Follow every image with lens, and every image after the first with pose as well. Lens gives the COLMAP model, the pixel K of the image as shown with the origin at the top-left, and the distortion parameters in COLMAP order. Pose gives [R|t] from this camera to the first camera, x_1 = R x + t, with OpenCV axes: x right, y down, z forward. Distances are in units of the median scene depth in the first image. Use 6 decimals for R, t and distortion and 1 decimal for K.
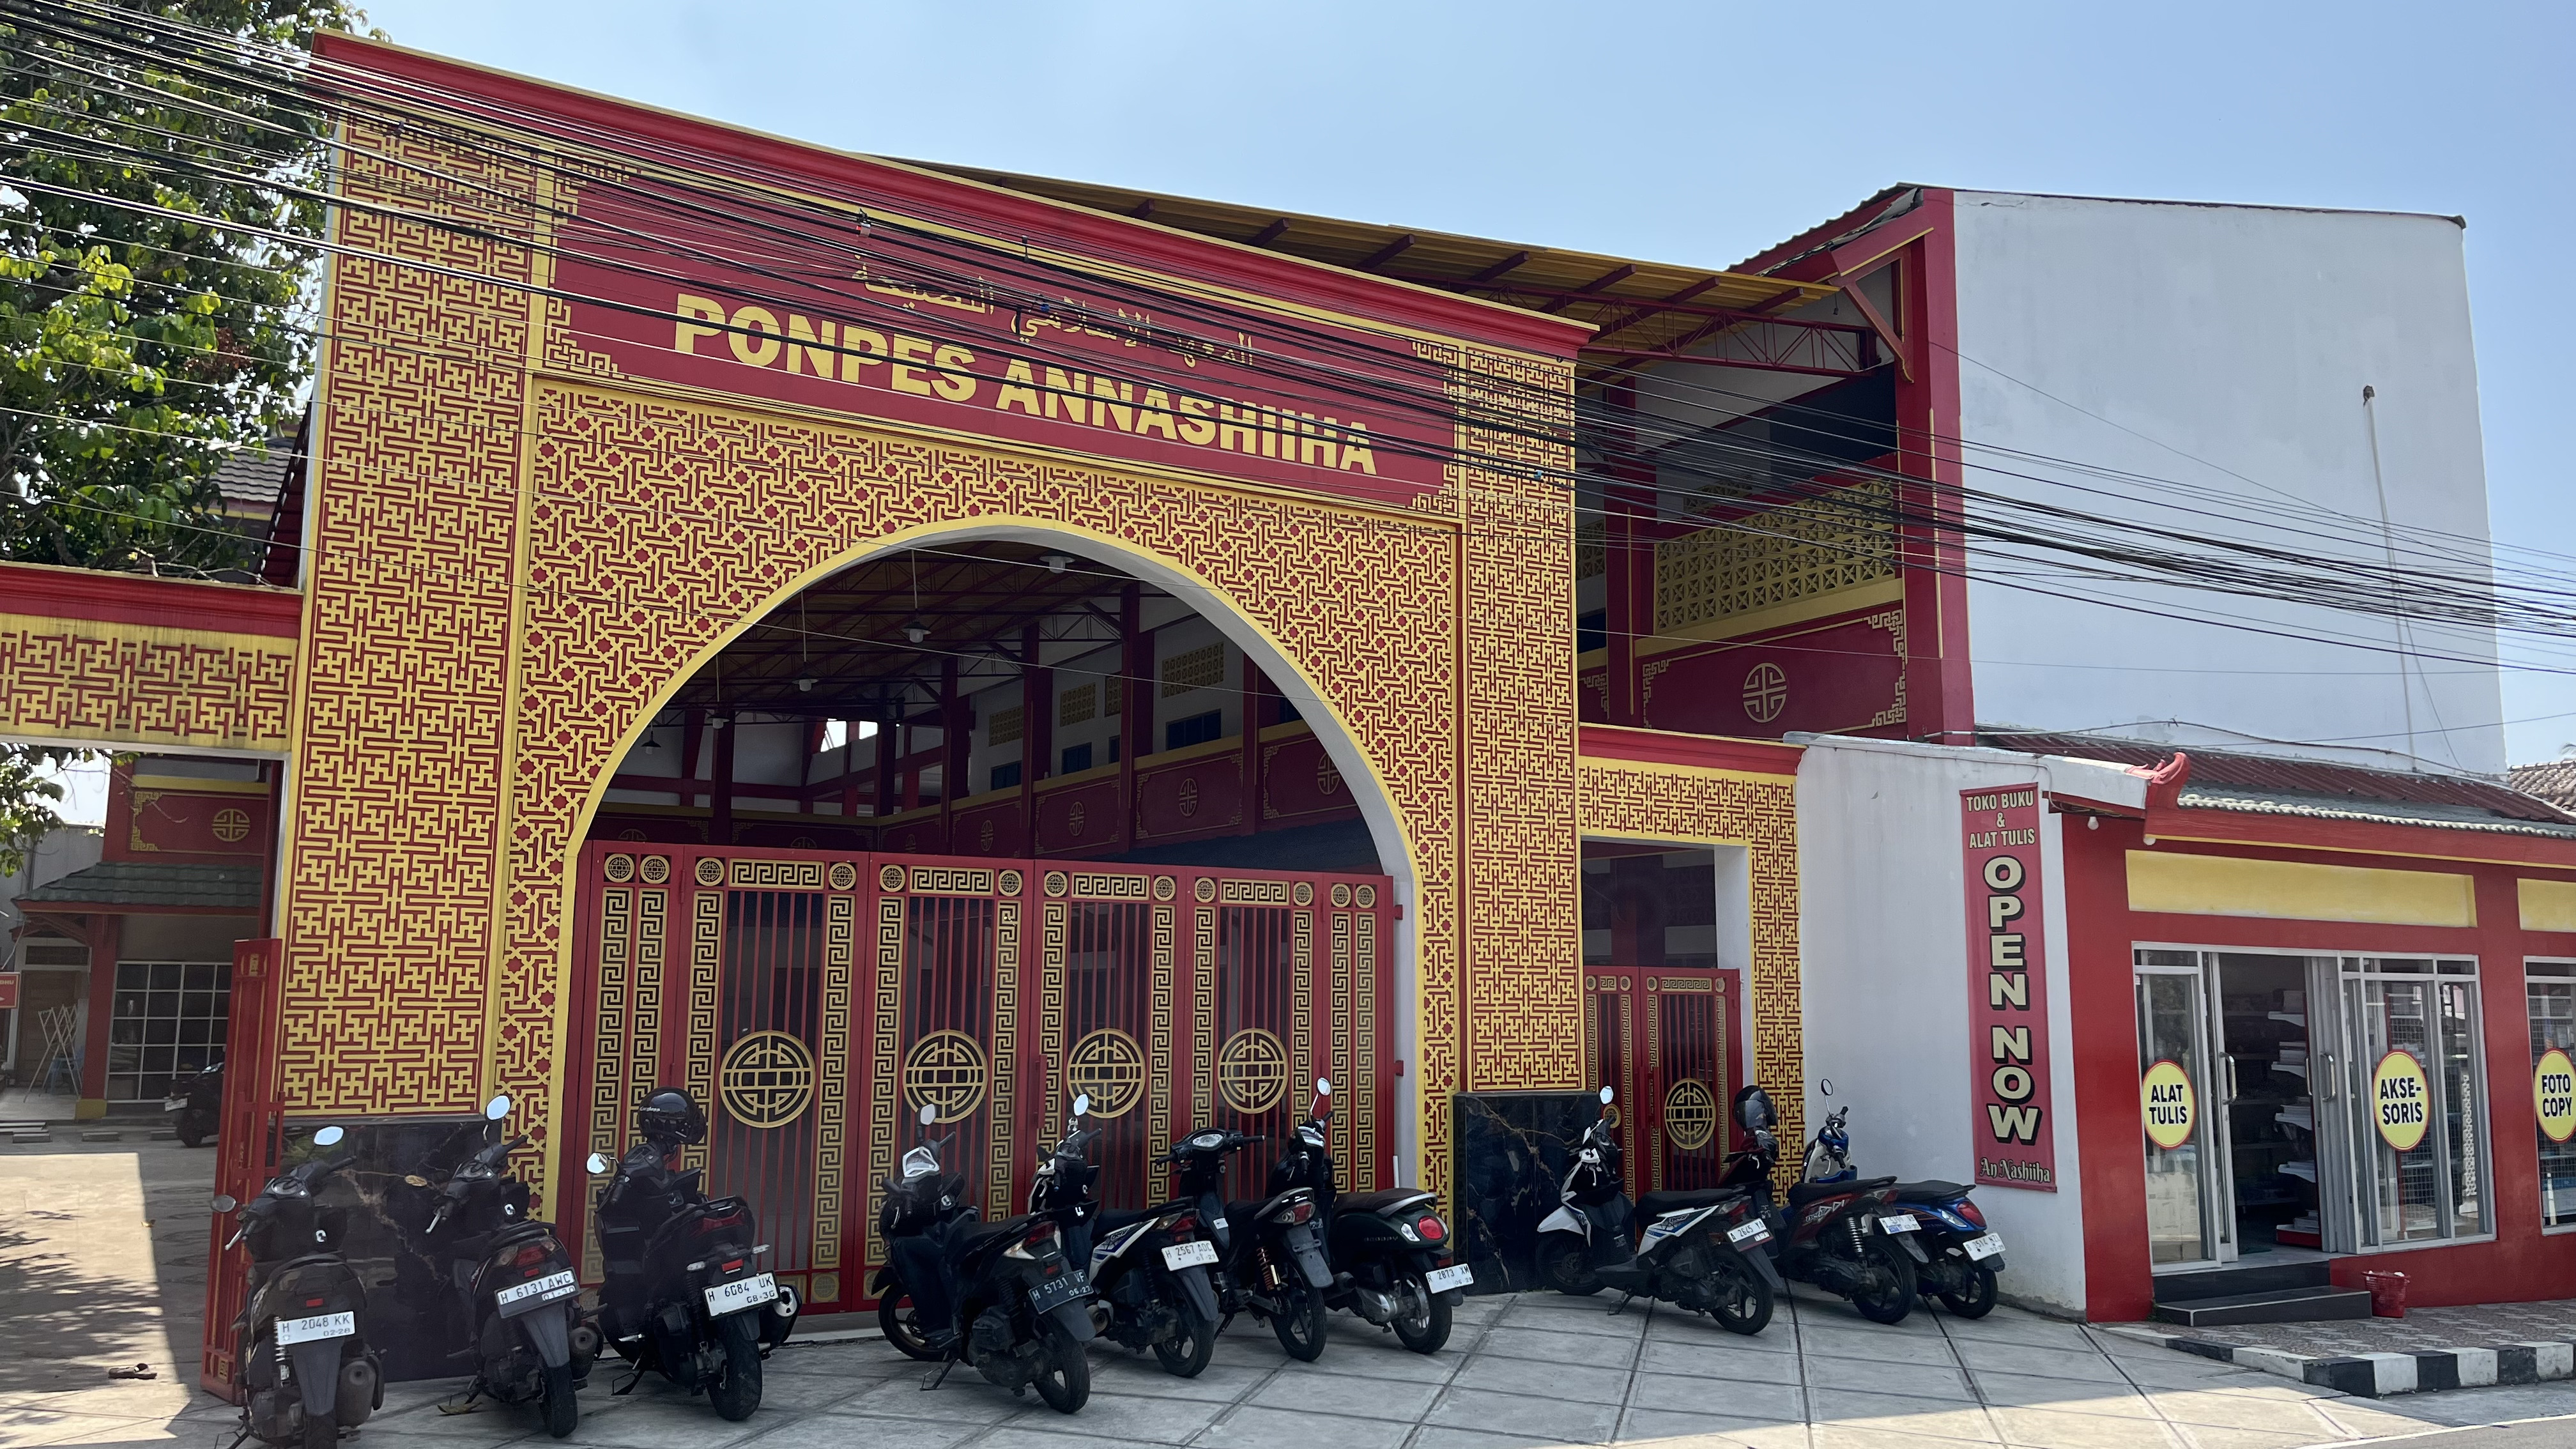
lens RADIAL K [[1913.2, 0, 1293.3], [0, 1913.2, 731.3], [0, 0, 1]] dist [0.041690, -0.034775]
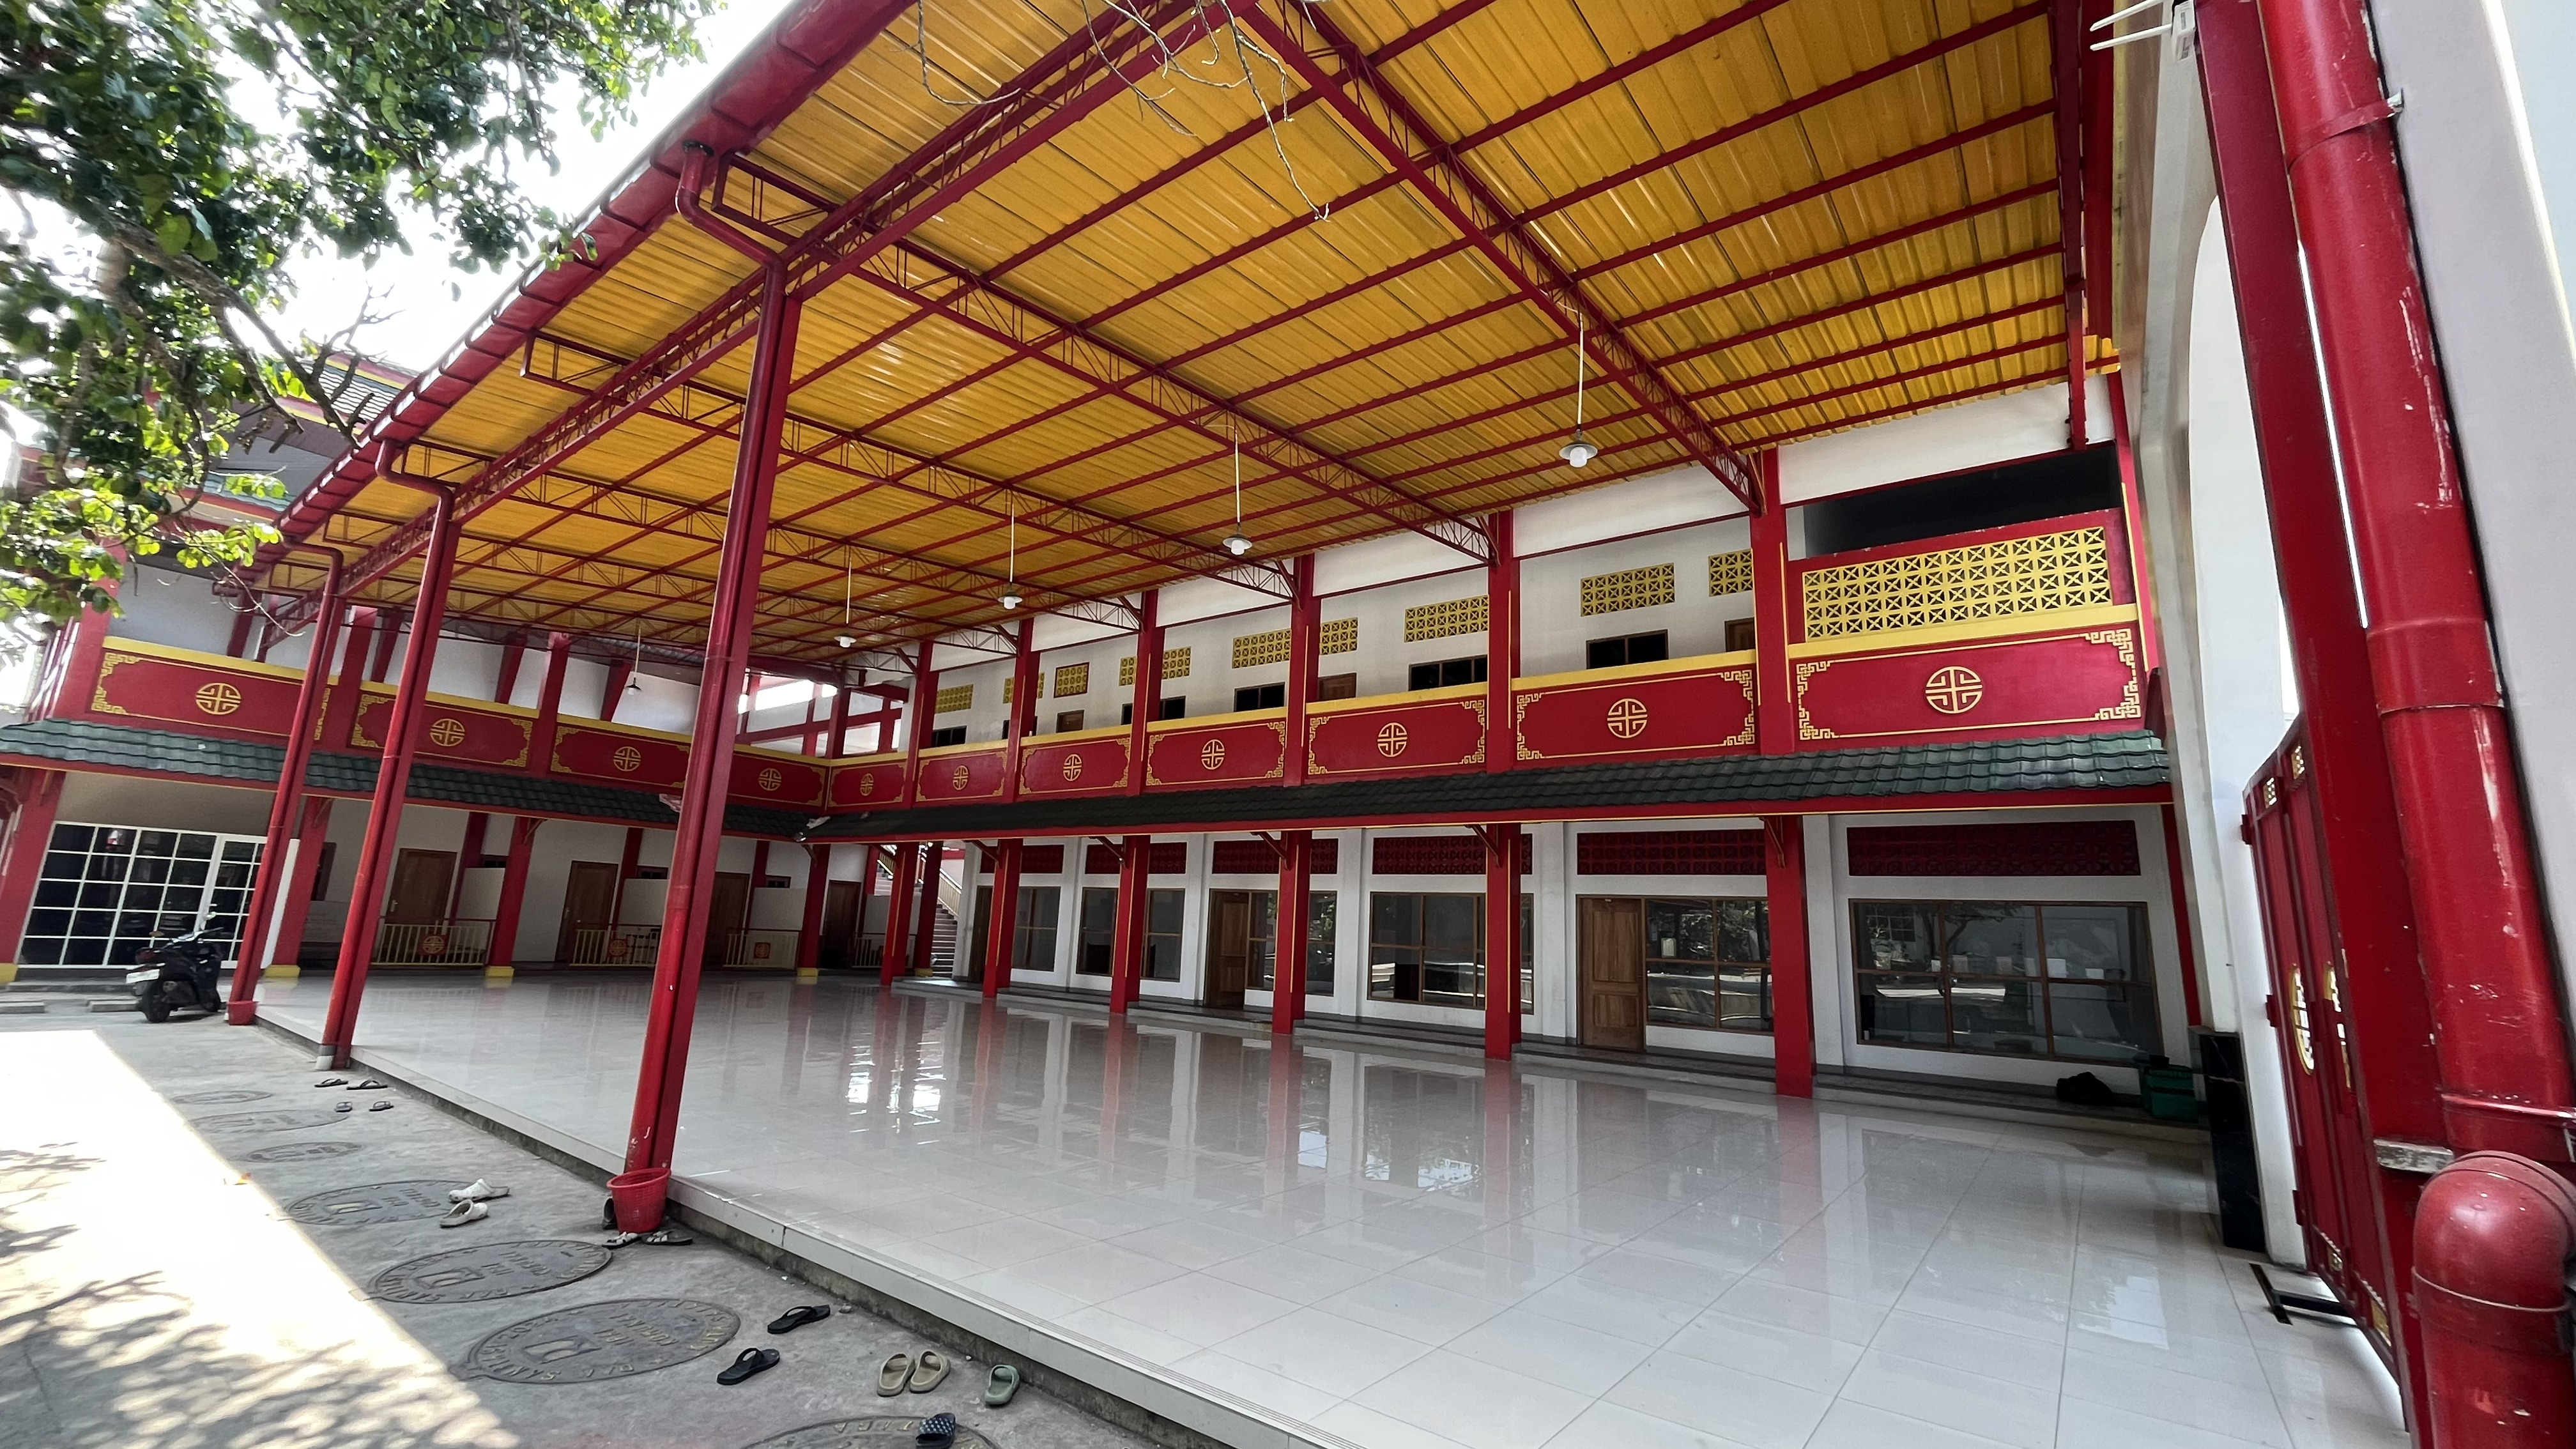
lens RADIAL K [[1037.2, 0, 1296.7], [0, 1037.2, 725.4], [0, 0, 1]] dist [-0.001842, 0.000153]
pose [[0.929610, 0.108181, 0.352310, -0.589651], [-0.091411, 0.993758, -0.063947, 0.129063], [-0.357029, 0.027240, 0.933696, 0.787347]]
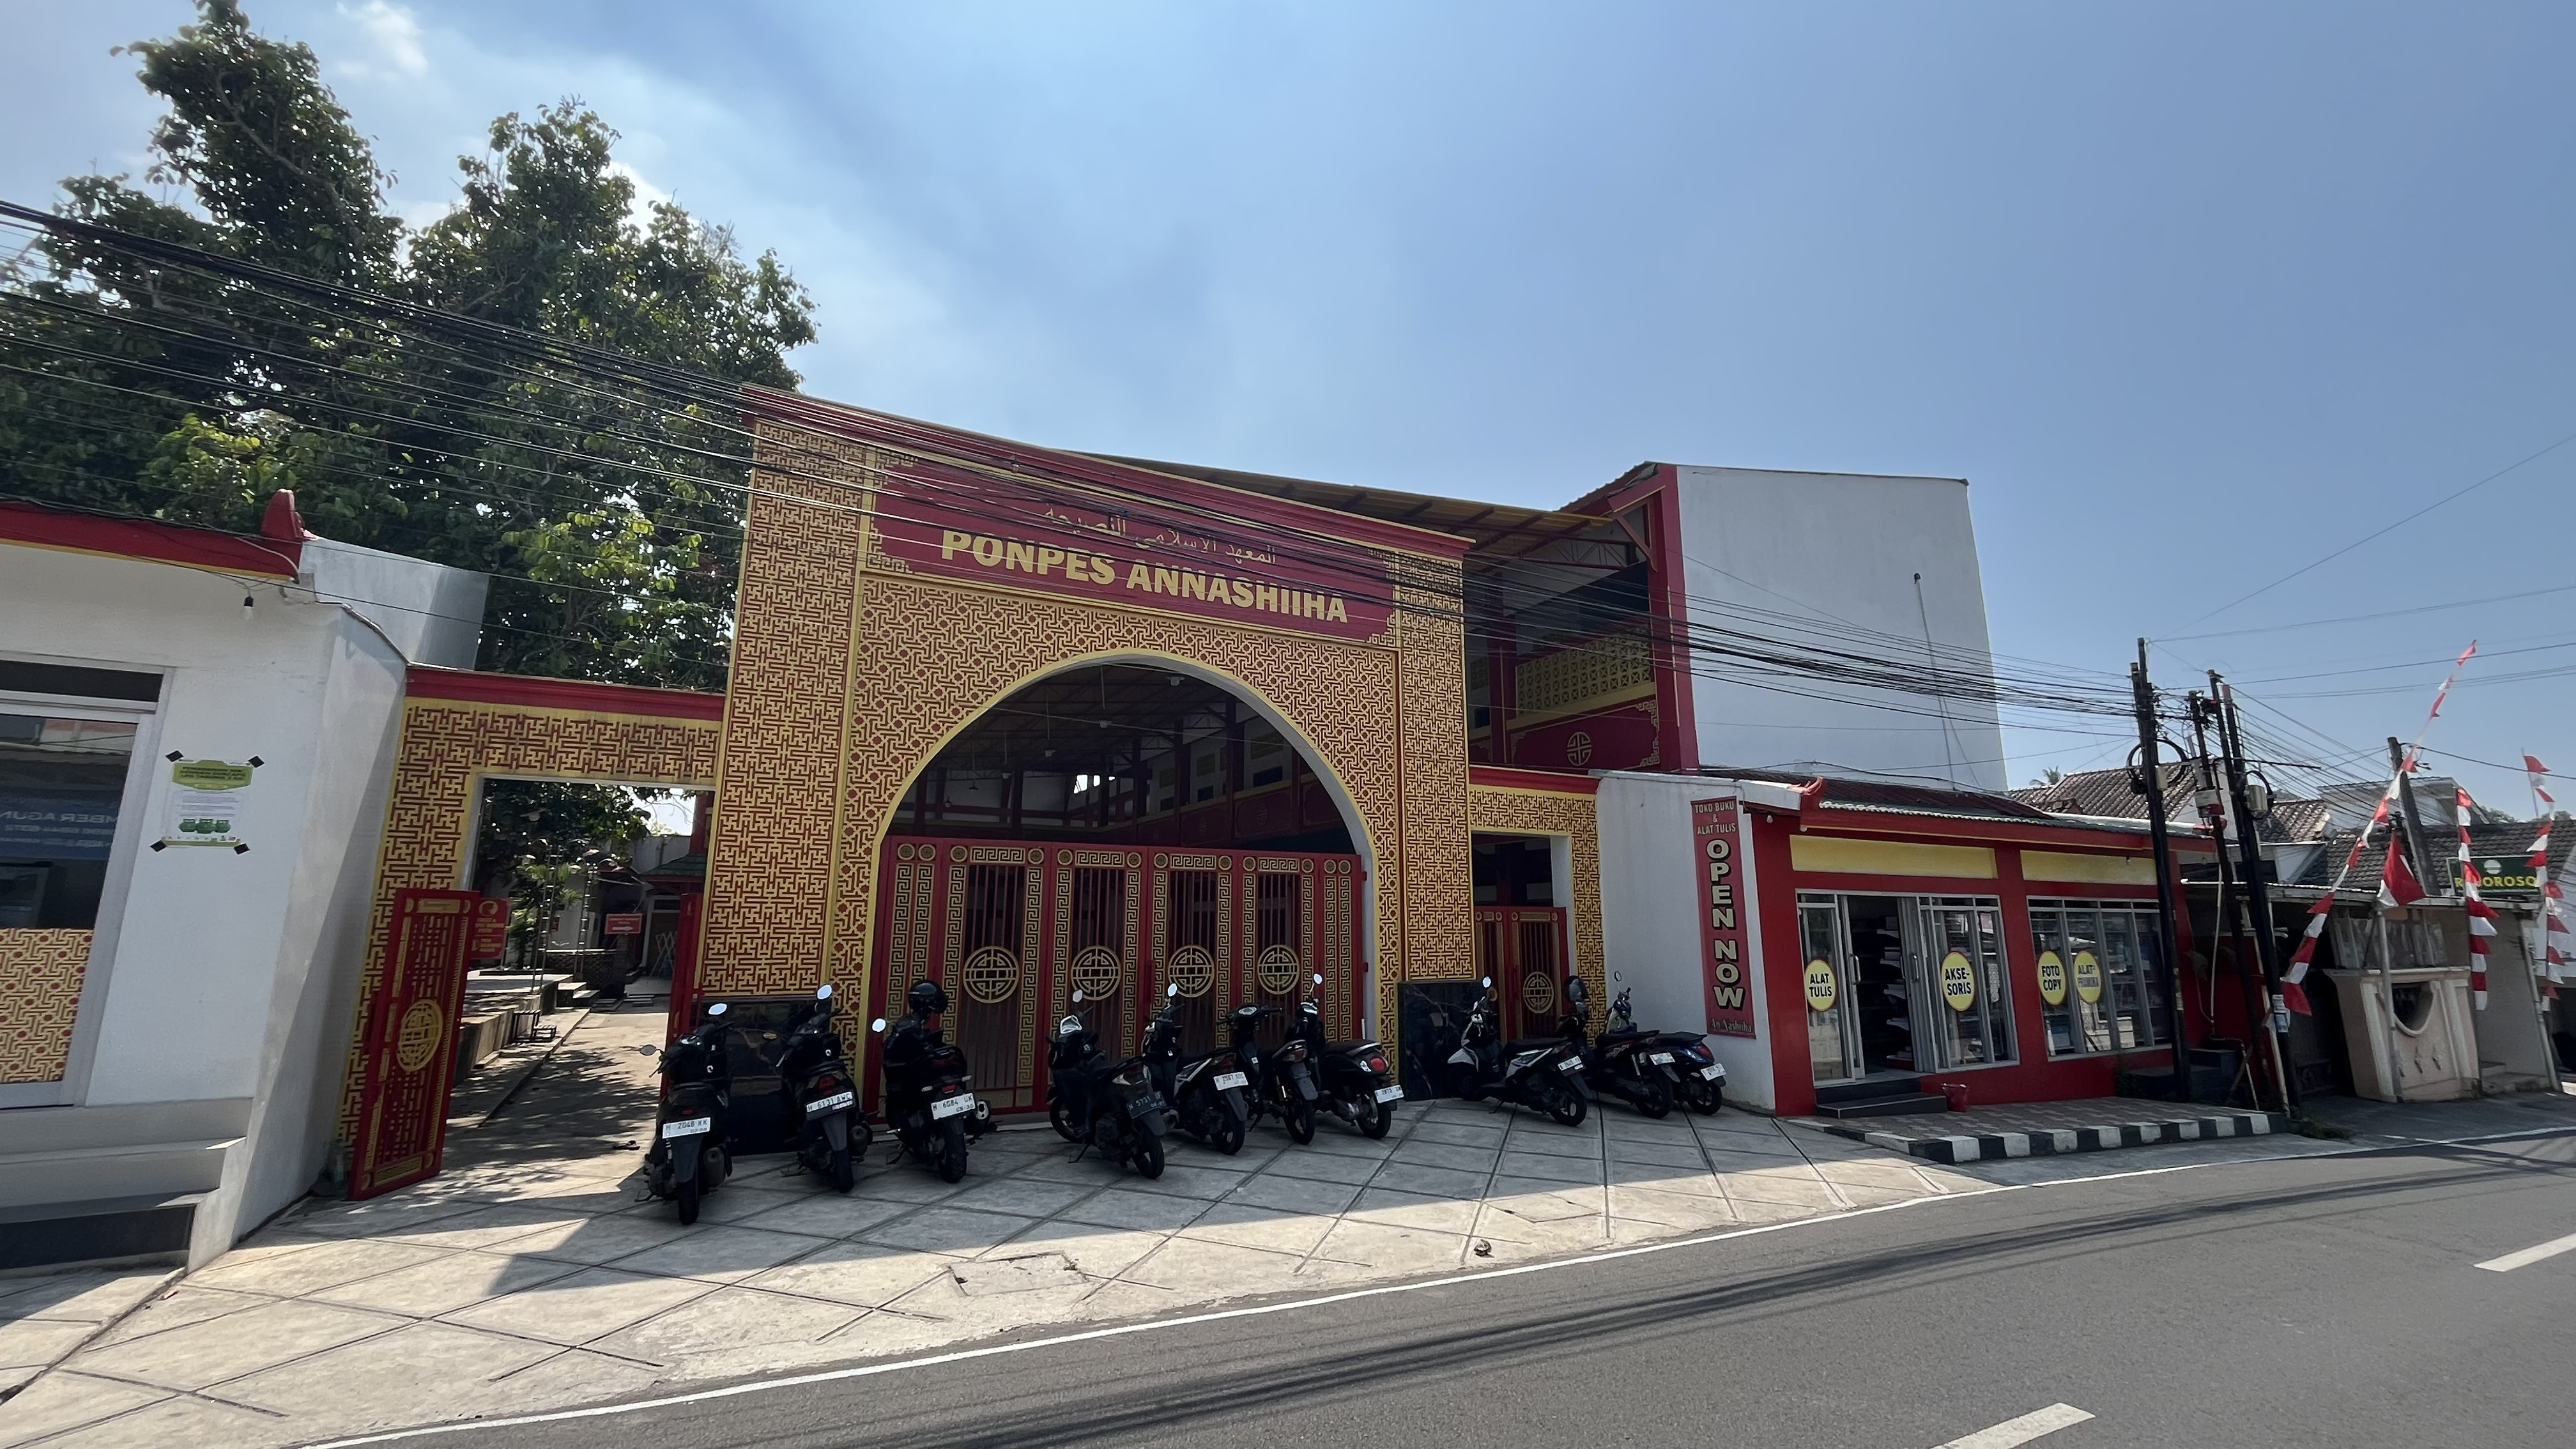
lens RADIAL K [[1037.2, 0, 1283.7], [0, 1037.2, 722.7], [0, 0, 1]] dist [-0.001842, 0.000153]
pose [[0.998970, -0.014170, -0.043106, 0.025266], [0.011762, 0.998382, -0.055628, 0.008575], [0.043824, 0.055064, 0.997521, 0.058822]]
